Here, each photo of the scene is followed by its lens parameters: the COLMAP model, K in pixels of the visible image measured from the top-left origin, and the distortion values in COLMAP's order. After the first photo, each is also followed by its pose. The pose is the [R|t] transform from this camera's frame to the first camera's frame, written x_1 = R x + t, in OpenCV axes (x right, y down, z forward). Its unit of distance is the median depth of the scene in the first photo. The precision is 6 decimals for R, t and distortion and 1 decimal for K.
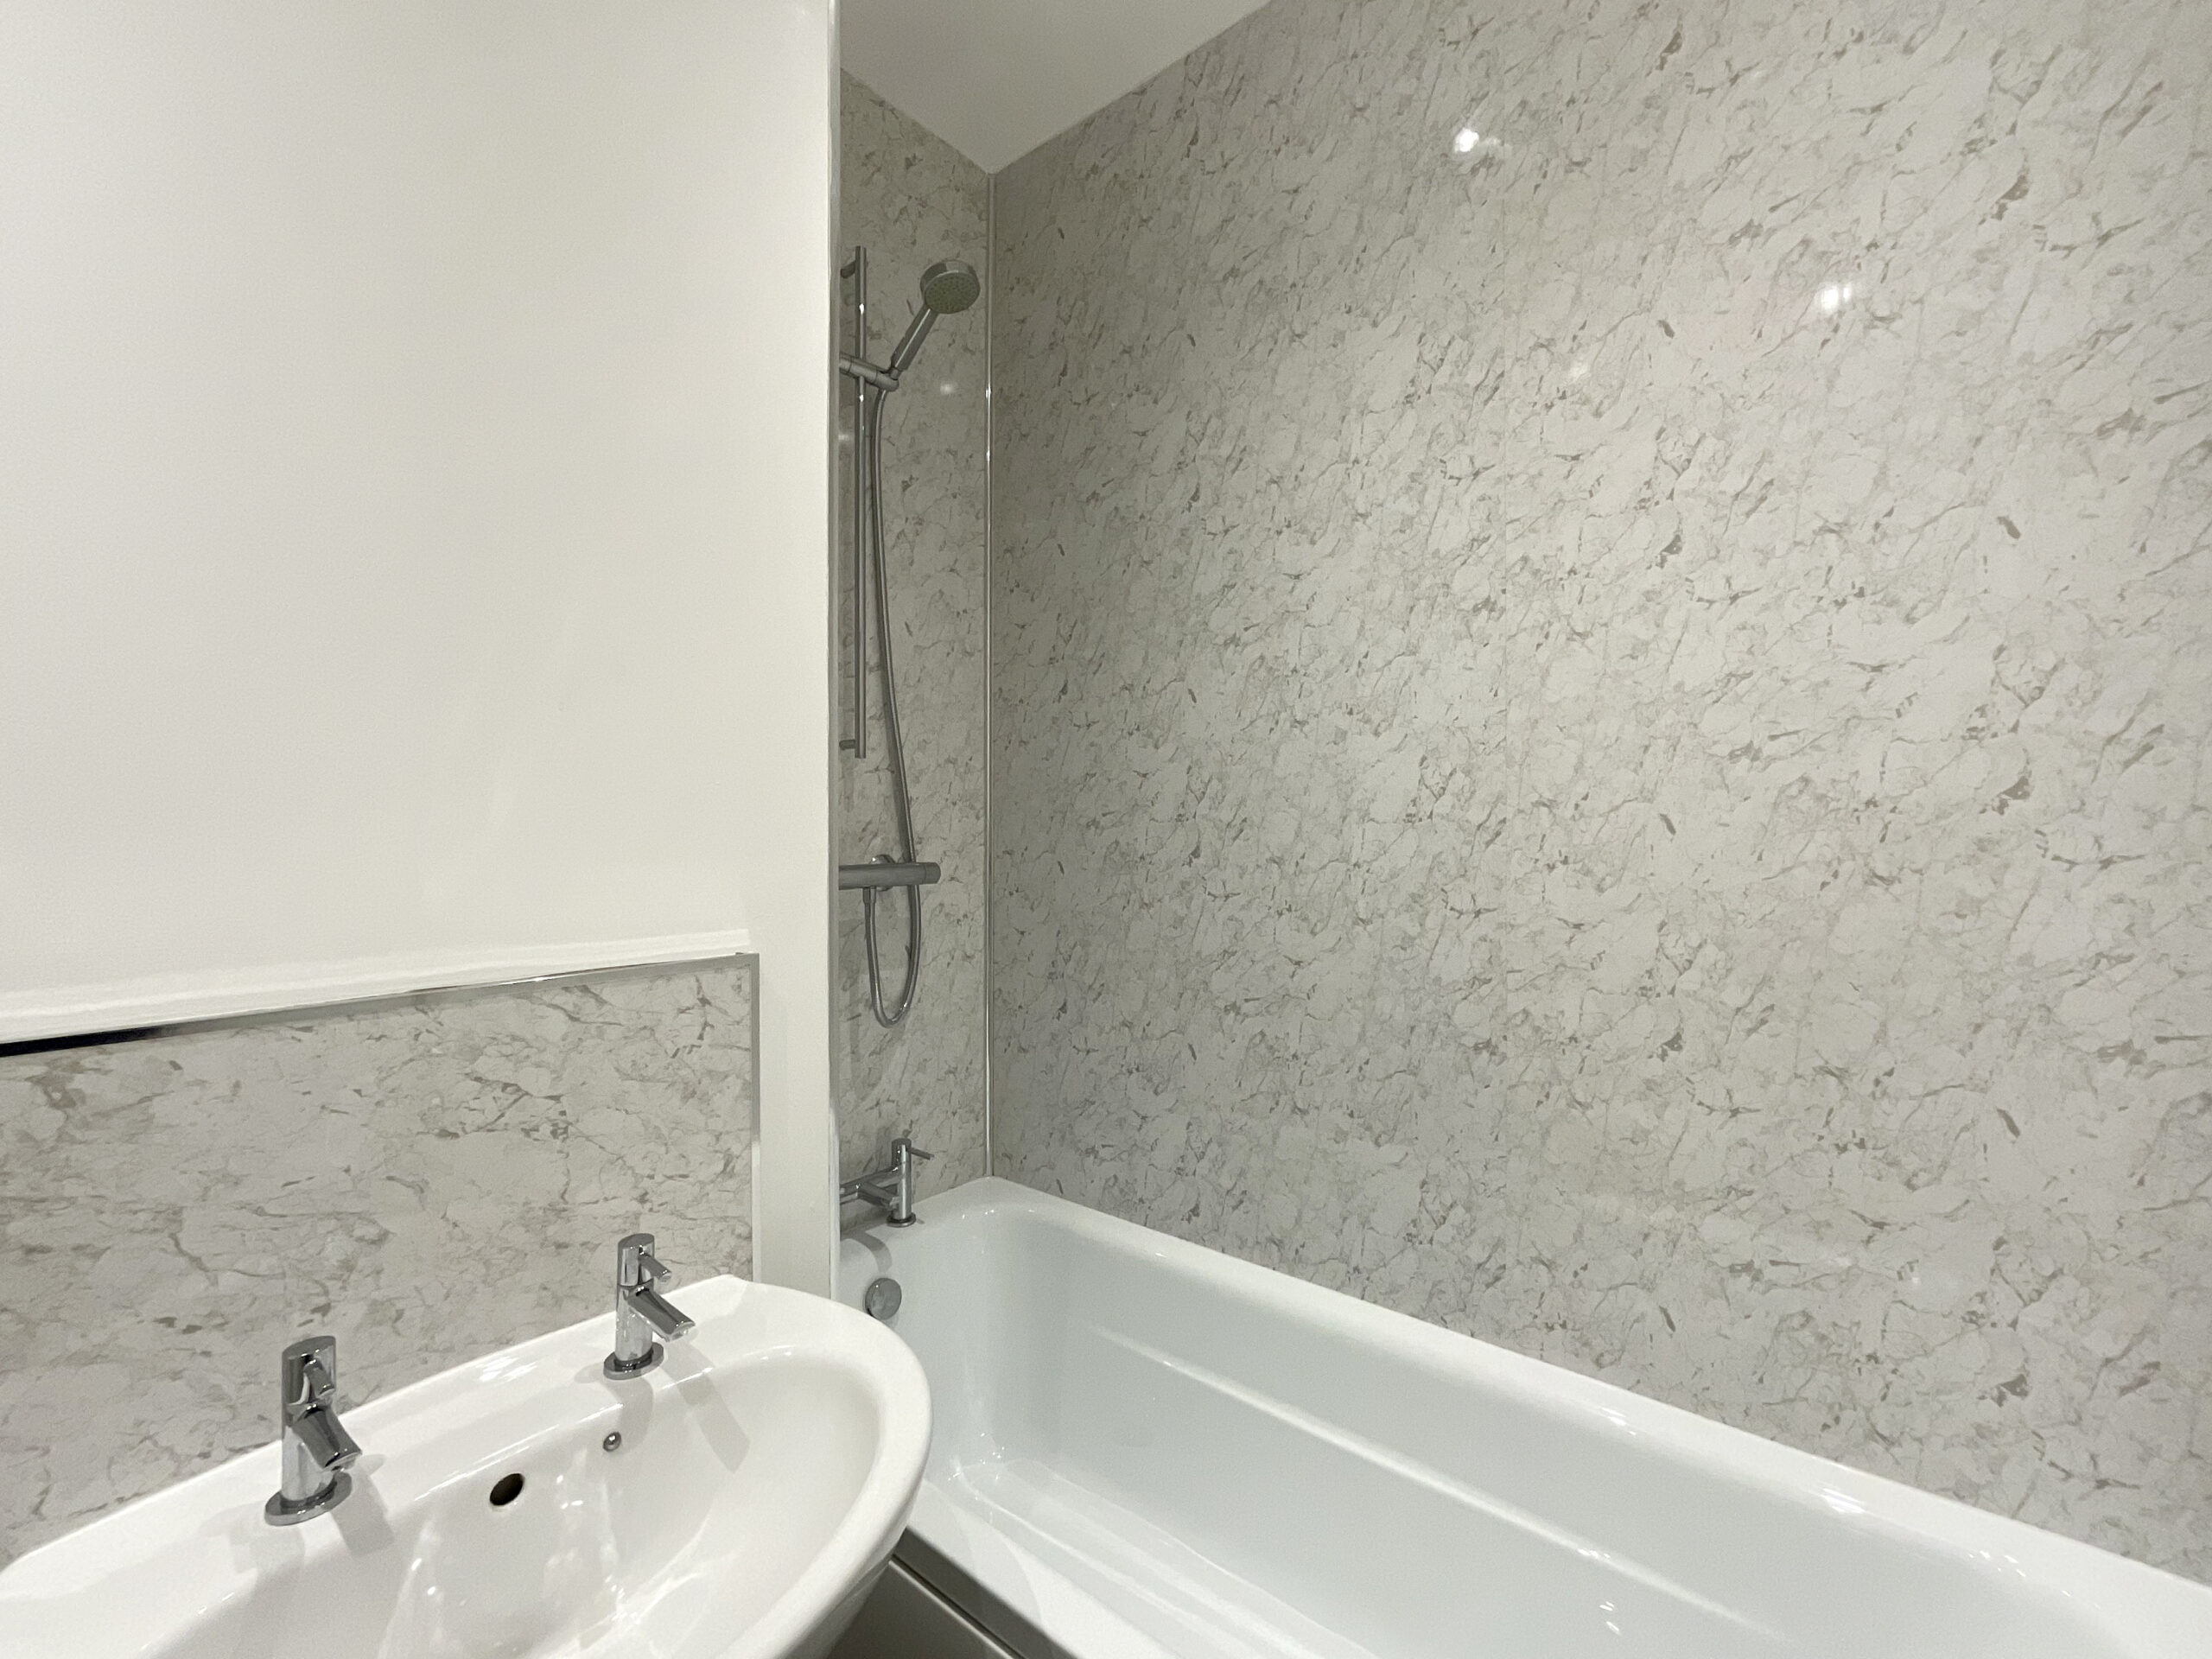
lens RADIAL K [[904.3, 0, 1128.3], [0, 904.3, 810.1], [0, 0, 1]] dist [0.000765, -0.000499]
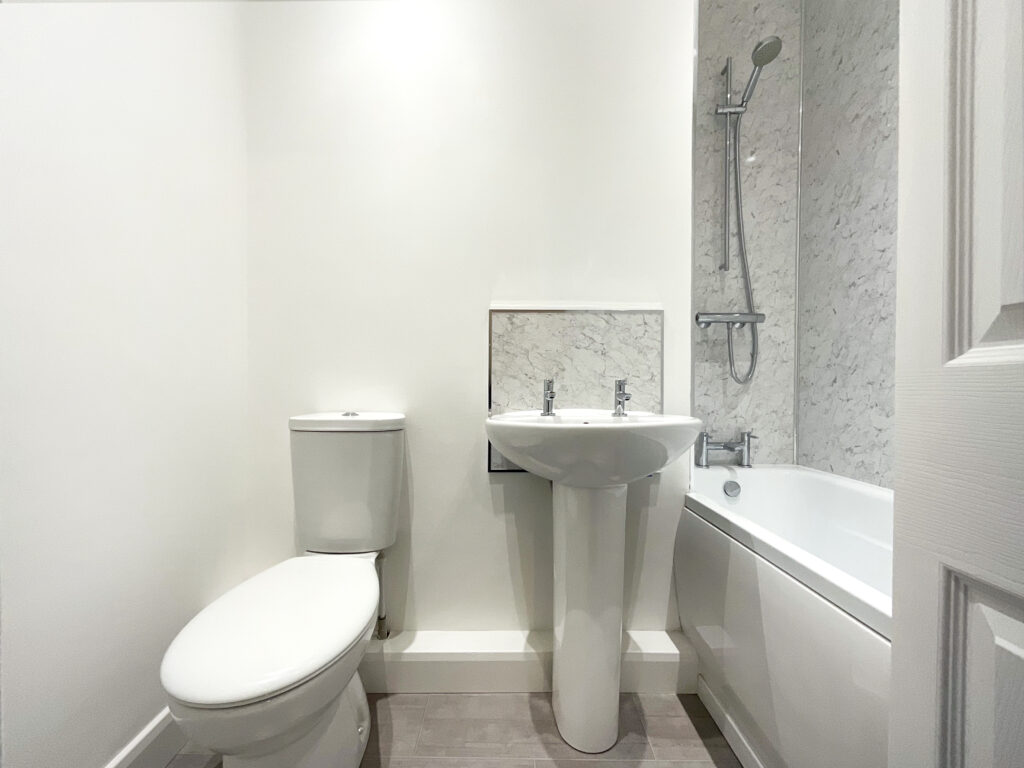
lens RADIAL K [[418.6, 0, 516.8], [0, 418.6, 389.8], [0, 0, 1]] dist [0.000765, -0.000499]
pose [[0.640576, 0.007043, -0.767863, 0.198625], [0.002559, 0.999933, 0.011306, 0.236991], [0.767891, -0.009208, 0.640515, -0.146507]]
